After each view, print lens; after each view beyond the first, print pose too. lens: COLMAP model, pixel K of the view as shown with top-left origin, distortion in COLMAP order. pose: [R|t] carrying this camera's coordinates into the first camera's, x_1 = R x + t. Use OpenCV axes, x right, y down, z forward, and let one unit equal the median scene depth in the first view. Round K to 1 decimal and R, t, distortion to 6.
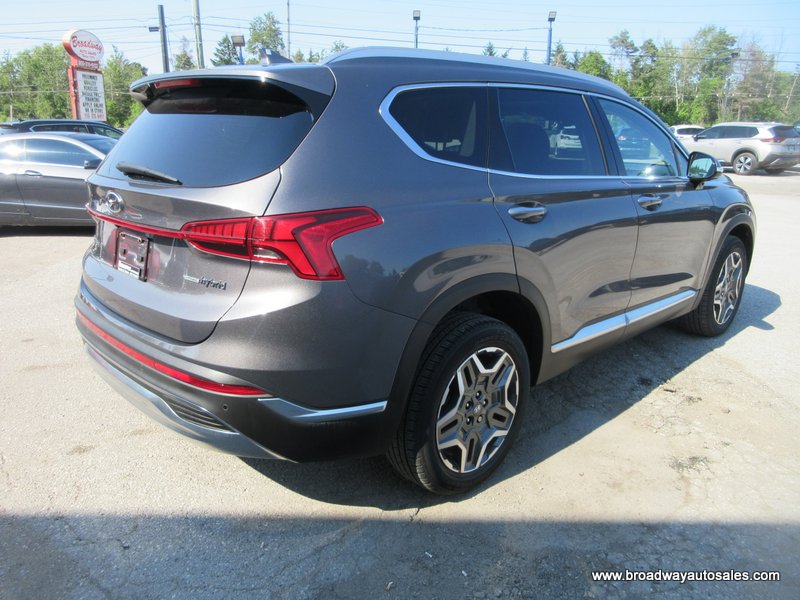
lens RADIAL K [[604.8, 0, 400.9], [0, 604.8, 298.7], [0, 0, 1]] dist [0.014400, -0.002693]
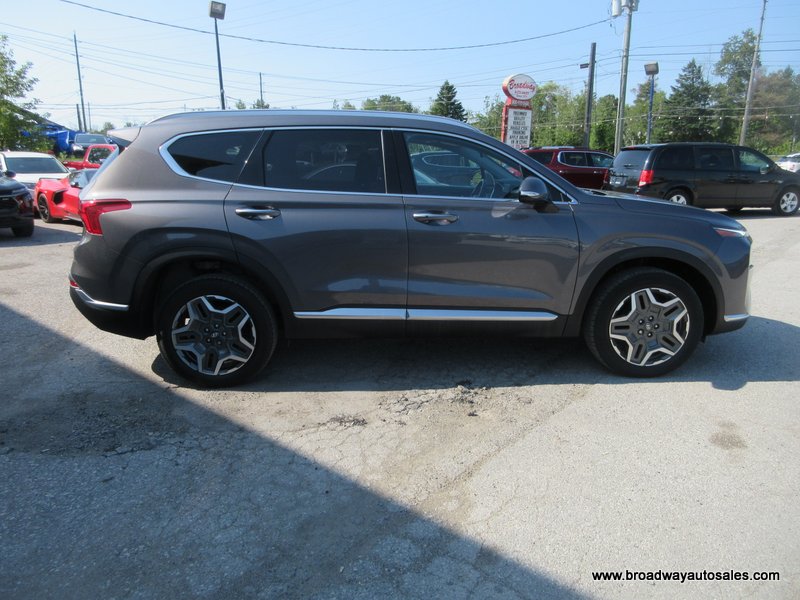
lens RADIAL K [[604.8, 0, 403.5], [0, 604.8, 300.7], [0, 0, 1]] dist [0.014400, -0.002693]
pose [[0.742701, 0.147471, -0.653183, 0.136552], [-0.172904, 0.984603, 0.025696, -0.002711], [0.646916, 0.093853, 0.756764, 0.011269]]
